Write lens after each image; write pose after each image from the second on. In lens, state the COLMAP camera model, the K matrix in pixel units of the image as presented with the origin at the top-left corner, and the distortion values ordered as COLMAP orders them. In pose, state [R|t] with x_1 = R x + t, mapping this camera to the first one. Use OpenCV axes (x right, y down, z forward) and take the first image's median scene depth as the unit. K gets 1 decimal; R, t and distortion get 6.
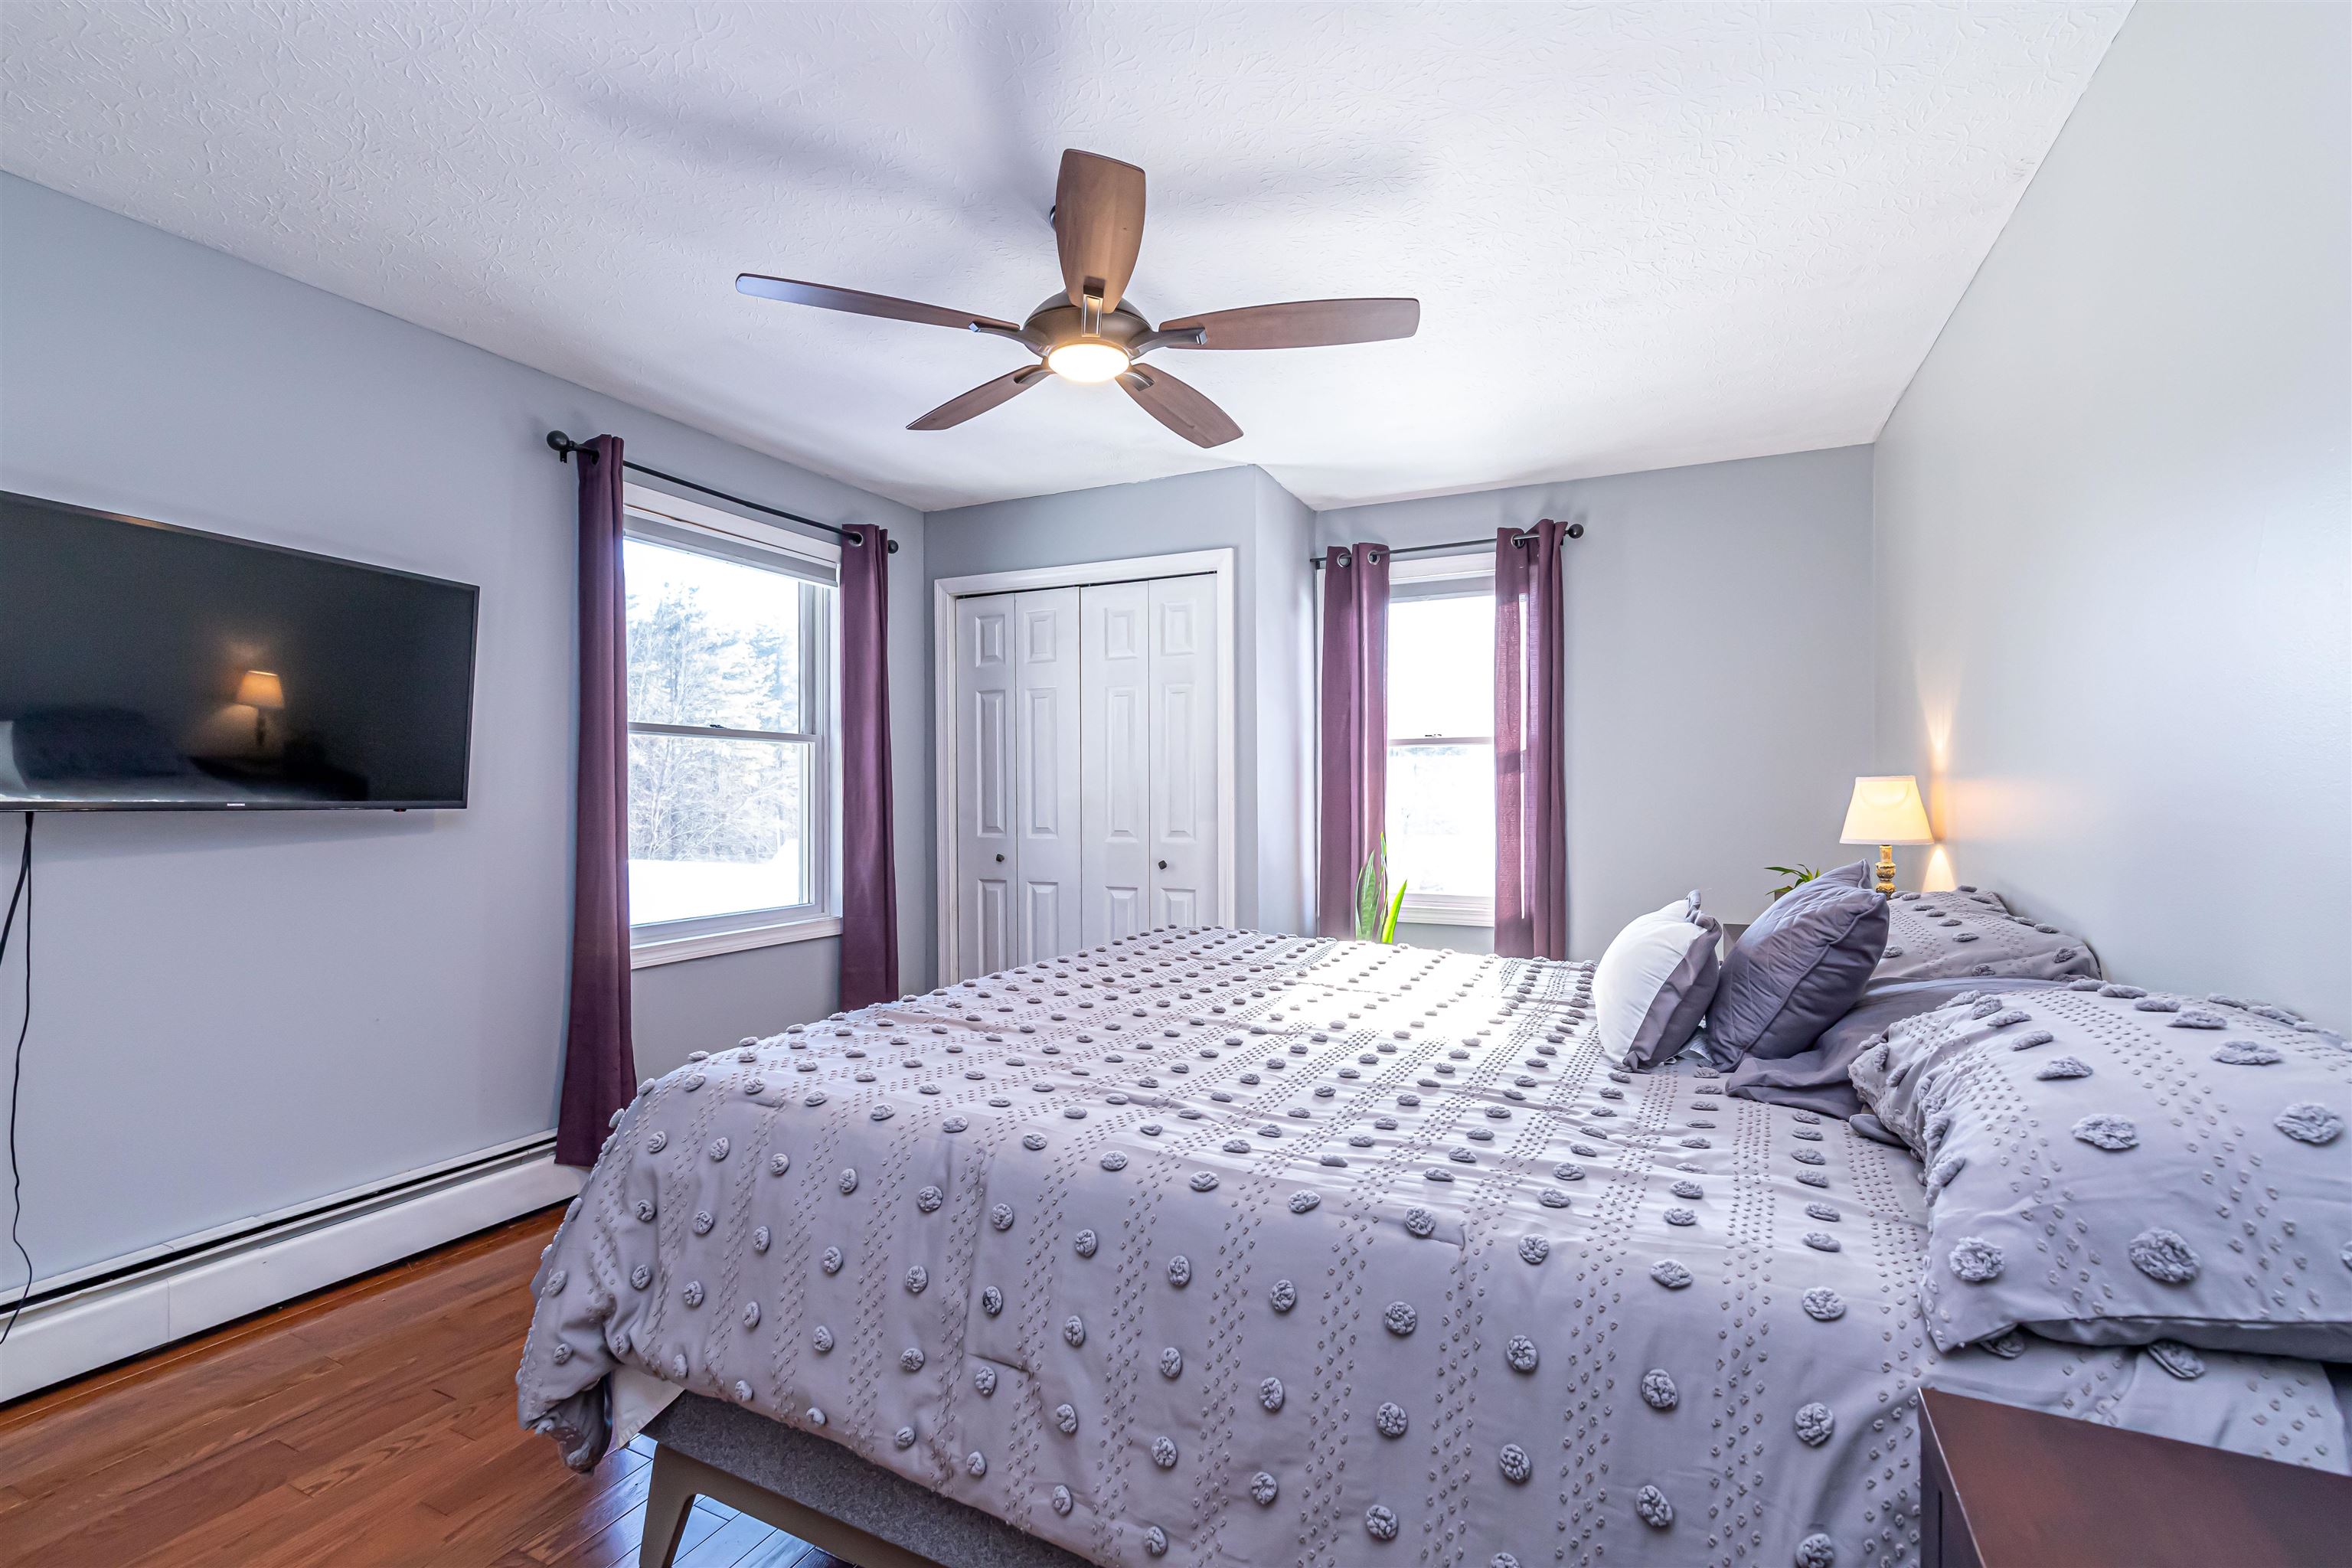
lens RADIAL K [[1048.0, 0, 1174.9], [0, 1048.0, 793.1], [0, 0, 1]] dist [0.001046, -0.000257]
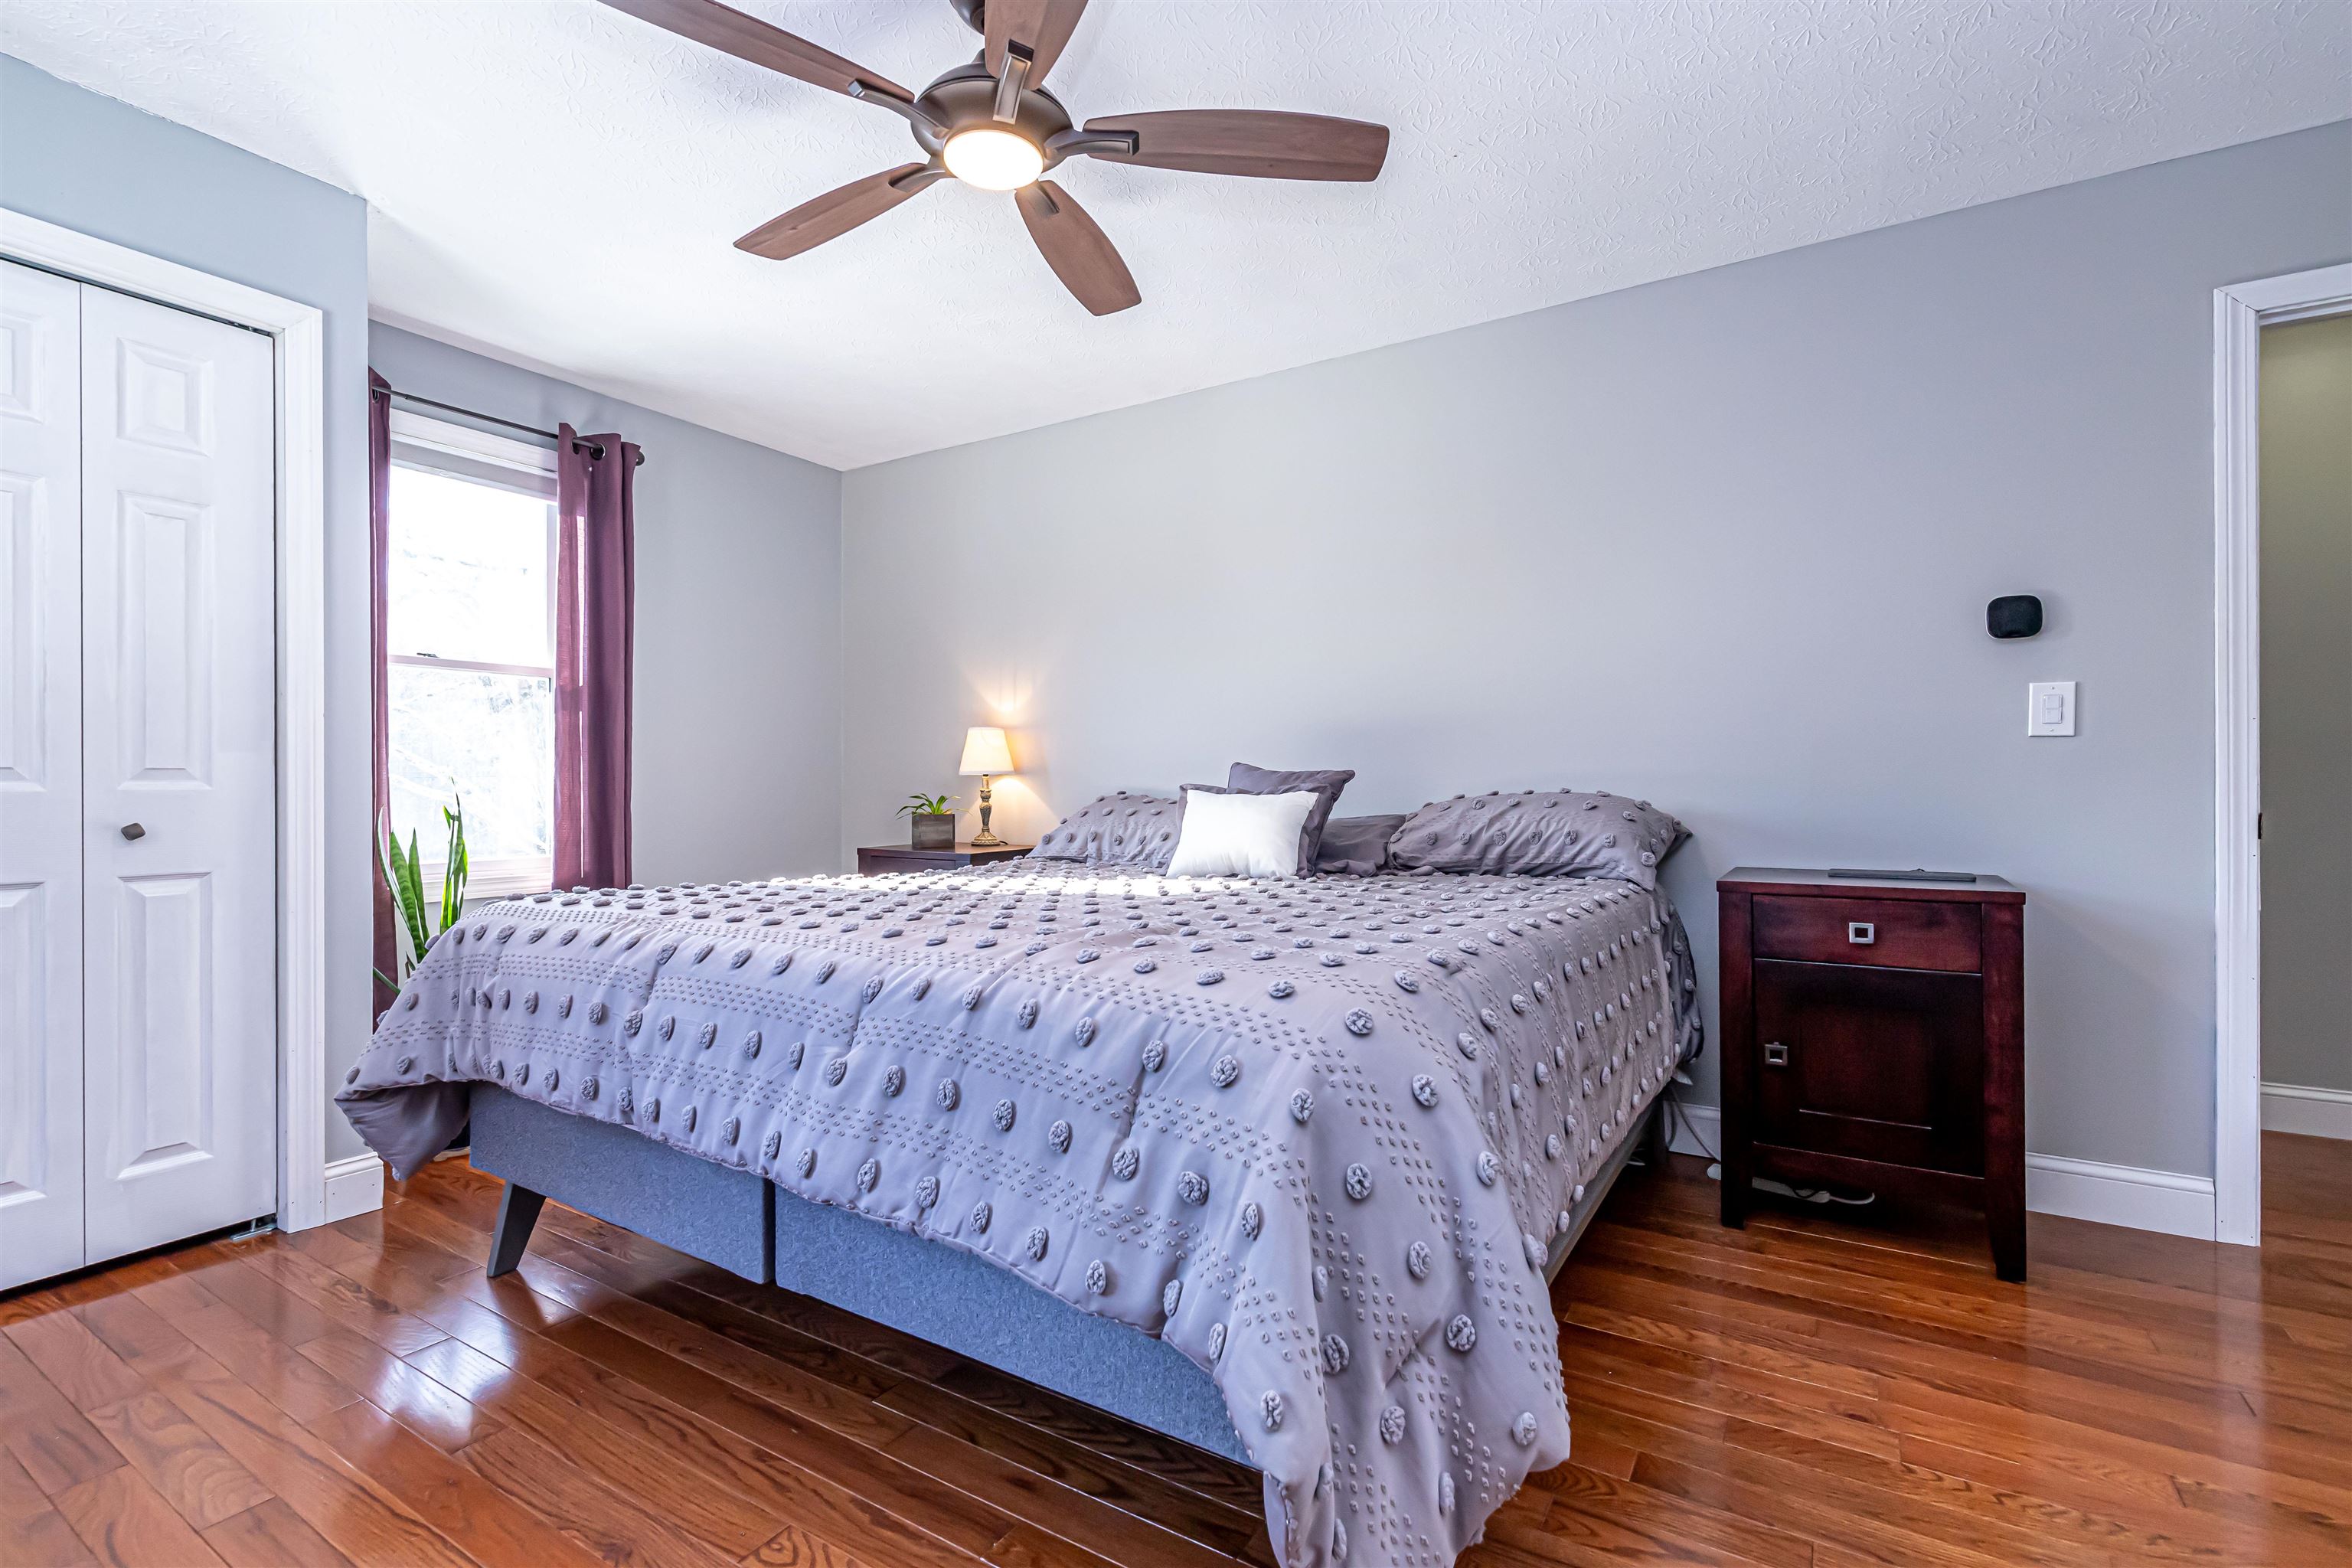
lens RADIAL K [[1048.0, 0, 1174.9], [0, 1048.0, 793.1], [0, 0, 1]] dist [0.001046, -0.000257]
pose [[0.097582, -0.000297, 0.995227, -0.495030], [0.001819, 0.999998, 0.000120, 0.049654], [-0.995226, 0.001799, 0.097583, 0.417527]]
